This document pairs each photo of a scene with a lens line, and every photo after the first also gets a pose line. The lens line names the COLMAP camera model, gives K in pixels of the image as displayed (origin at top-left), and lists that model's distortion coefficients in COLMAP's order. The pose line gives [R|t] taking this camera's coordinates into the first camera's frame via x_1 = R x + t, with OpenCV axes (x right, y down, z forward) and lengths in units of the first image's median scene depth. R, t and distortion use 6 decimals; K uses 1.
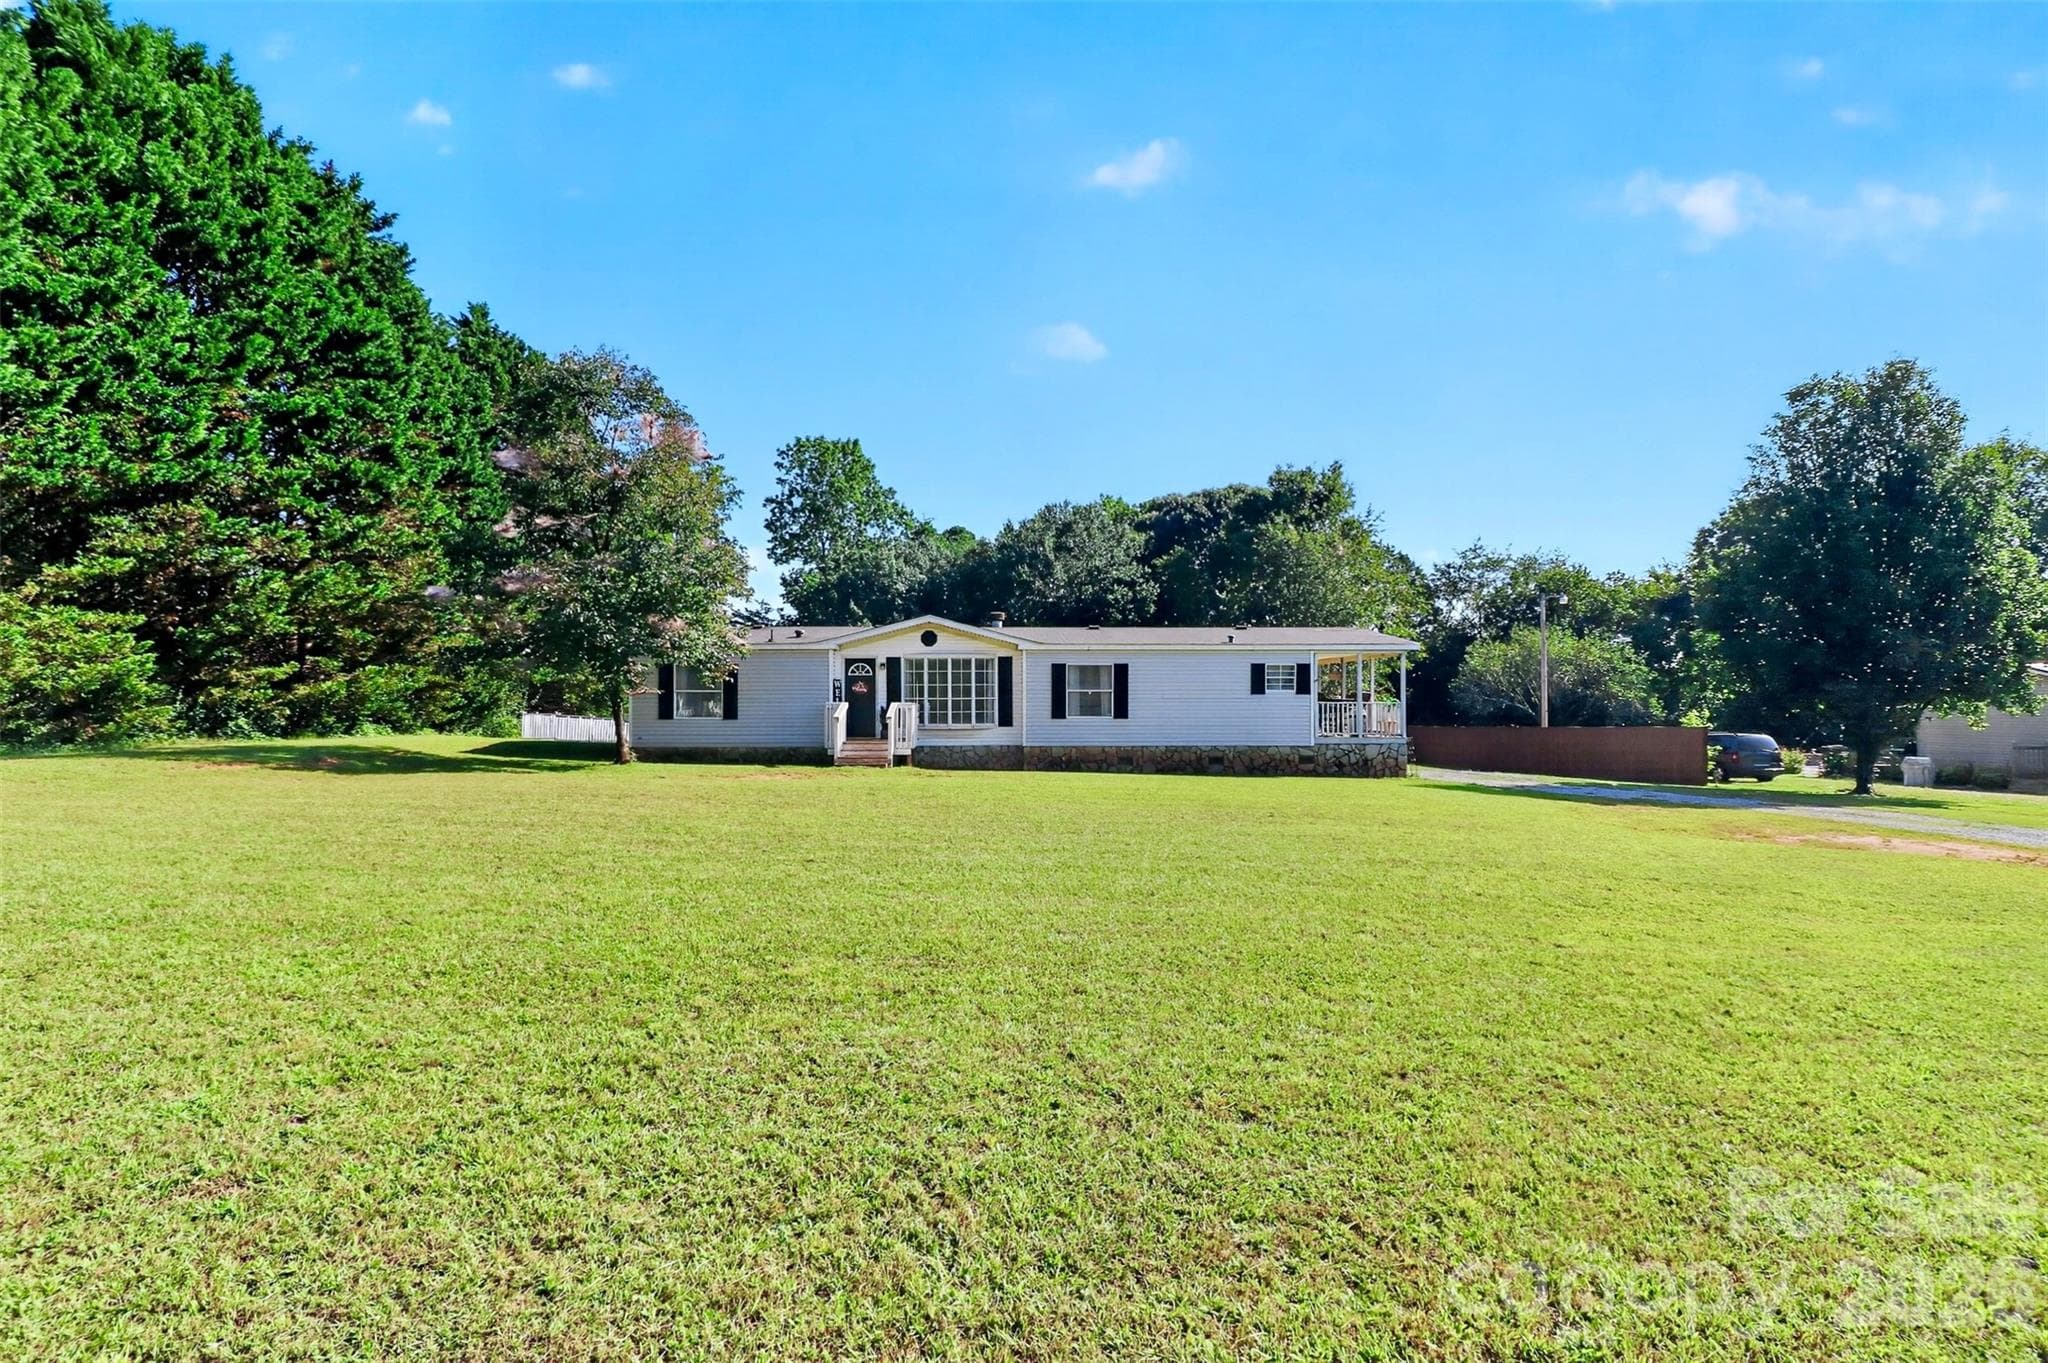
lens RADIAL K [[955.0, 0, 1034.7], [0, 955.0, 675.1], [0, 0, 1]] dist [-0.013819, -0.000217]
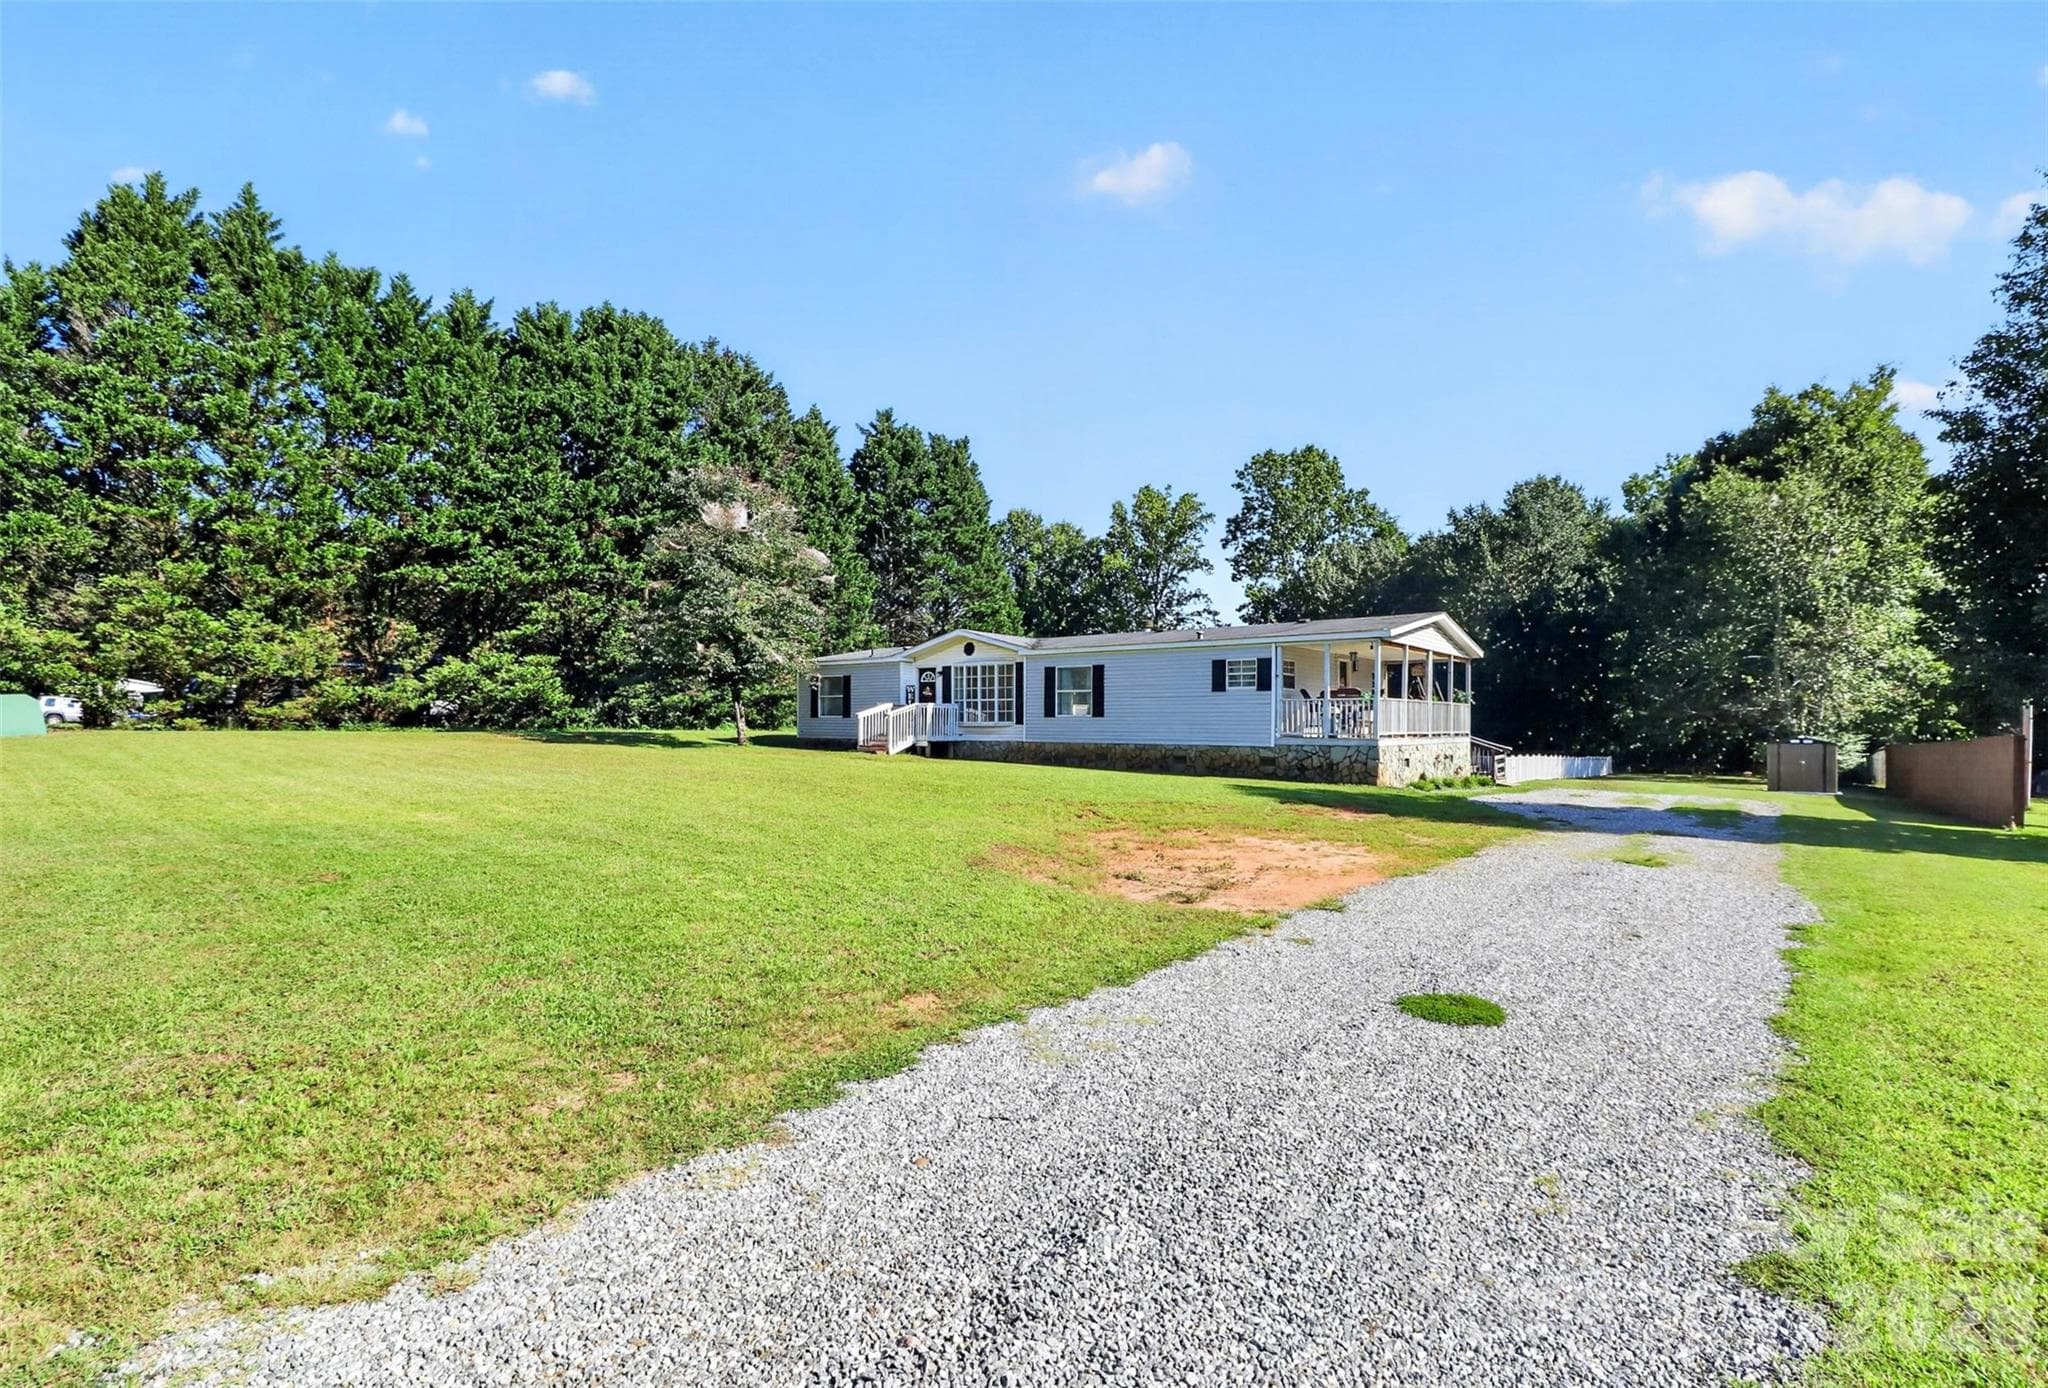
lens RADIAL K [[1003.1, 0, 1037.0], [0, 1003.1, 695.4], [0, 0, 1]] dist [-0.005109, -0.001267]
pose [[0.764222, -0.015300, -0.644772, 0.746082], [0.014344, 0.999875, -0.006725, 0.028120], [0.644794, -0.004109, 0.764345, 0.114598]]
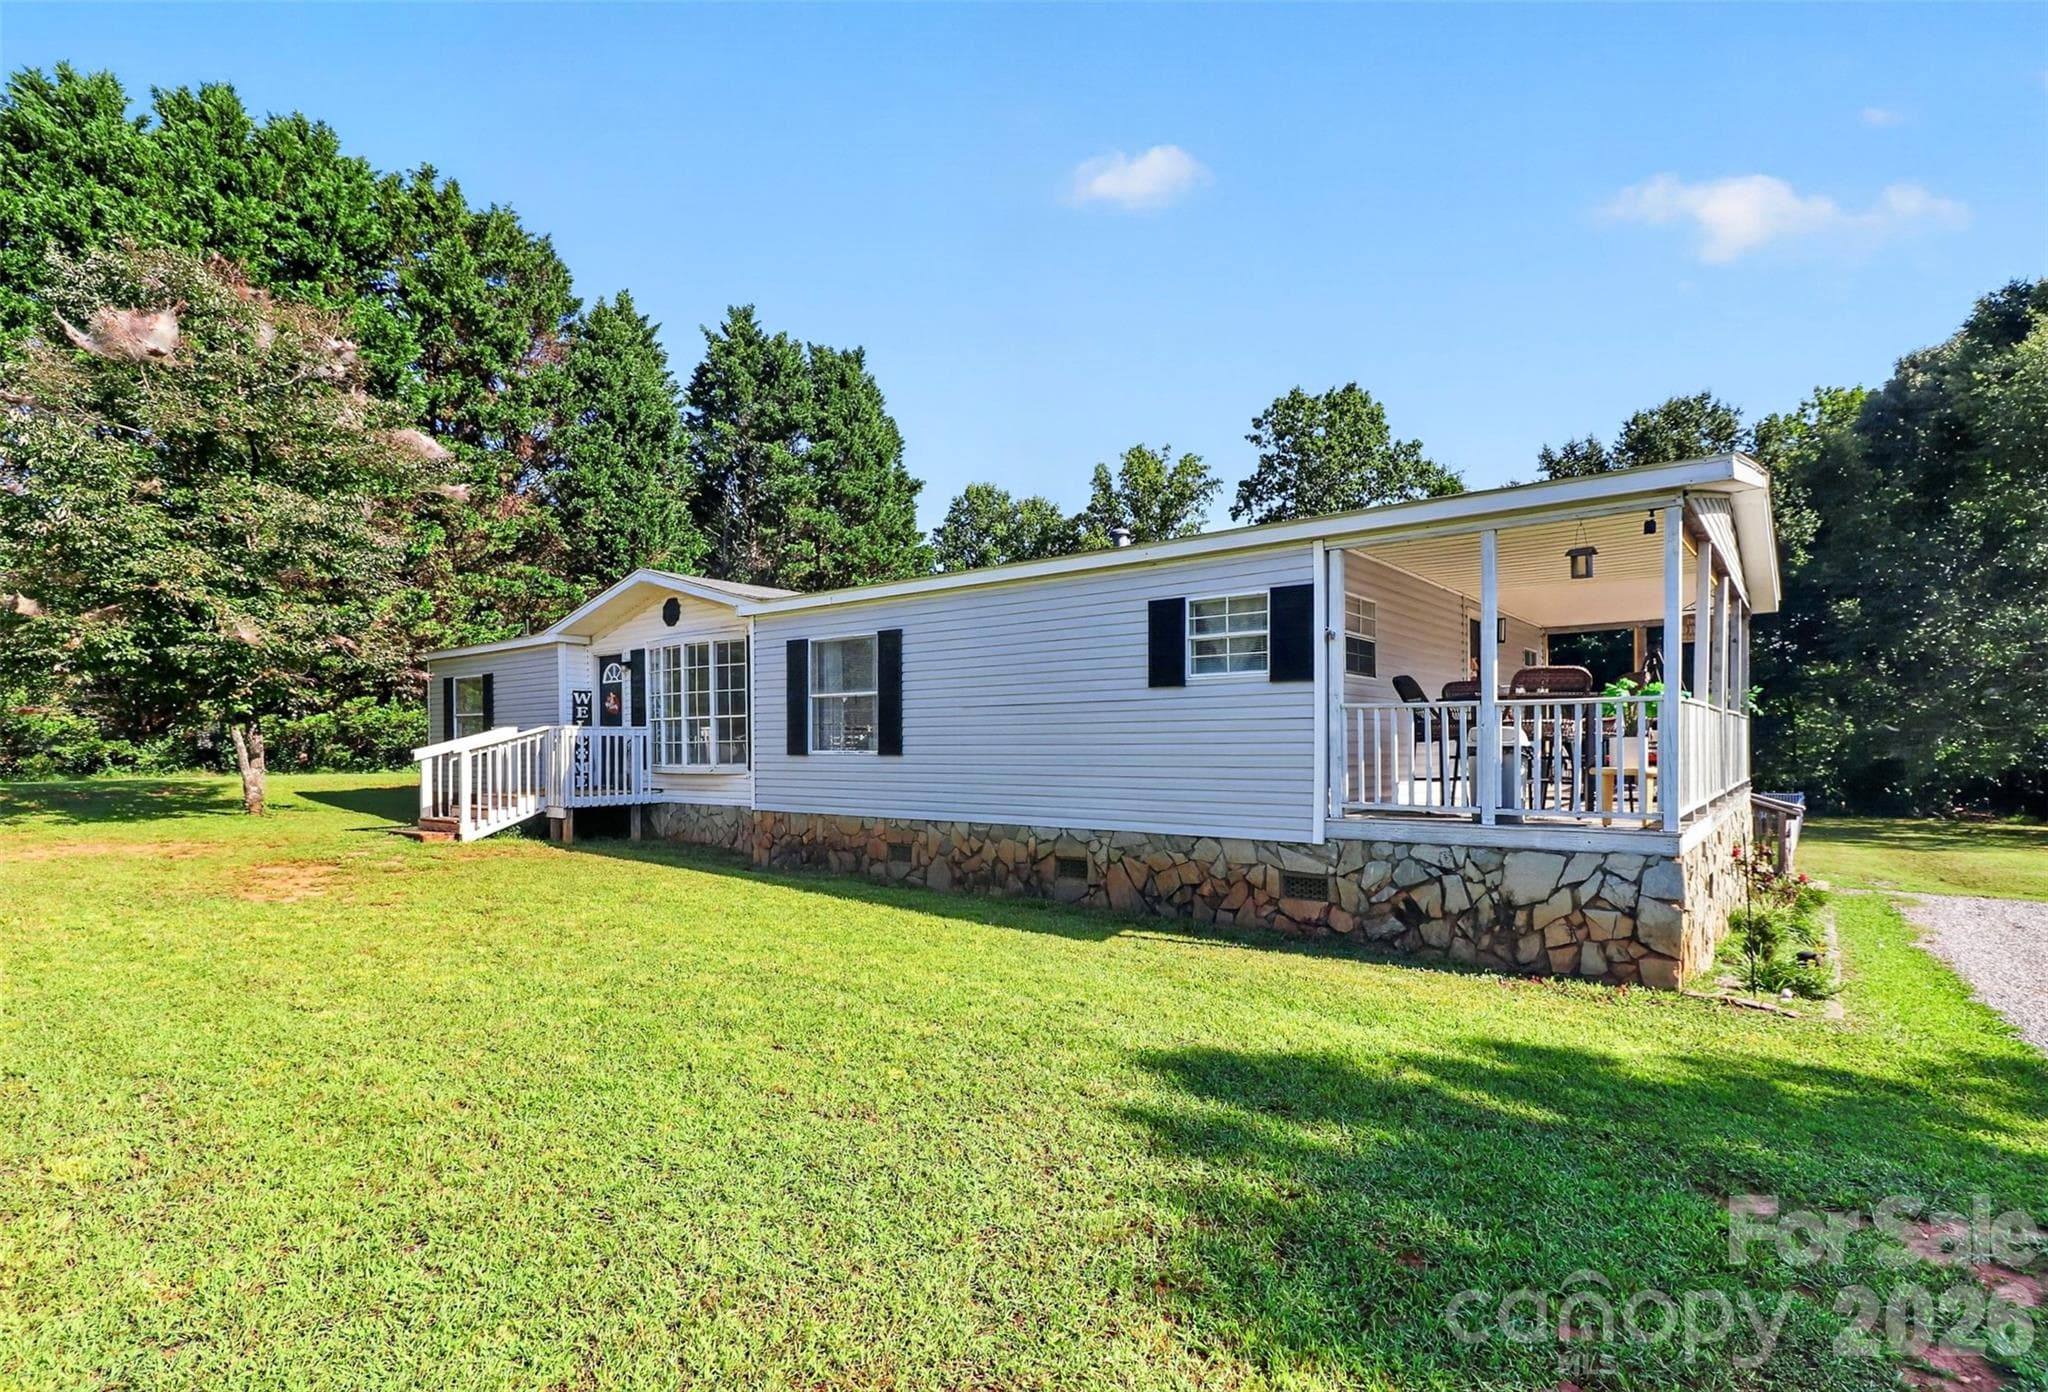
lens RADIAL K [[1003.1, 0, 1034.3], [0, 1003.1, 754.8], [0, 0, 1]] dist [-0.005109, -0.001267]
pose [[0.751886, 0.002160, -0.659290, 0.440710], [0.028142, 0.998978, 0.035368, 0.030679], [0.658692, -0.045147, 0.751057, 0.695536]]
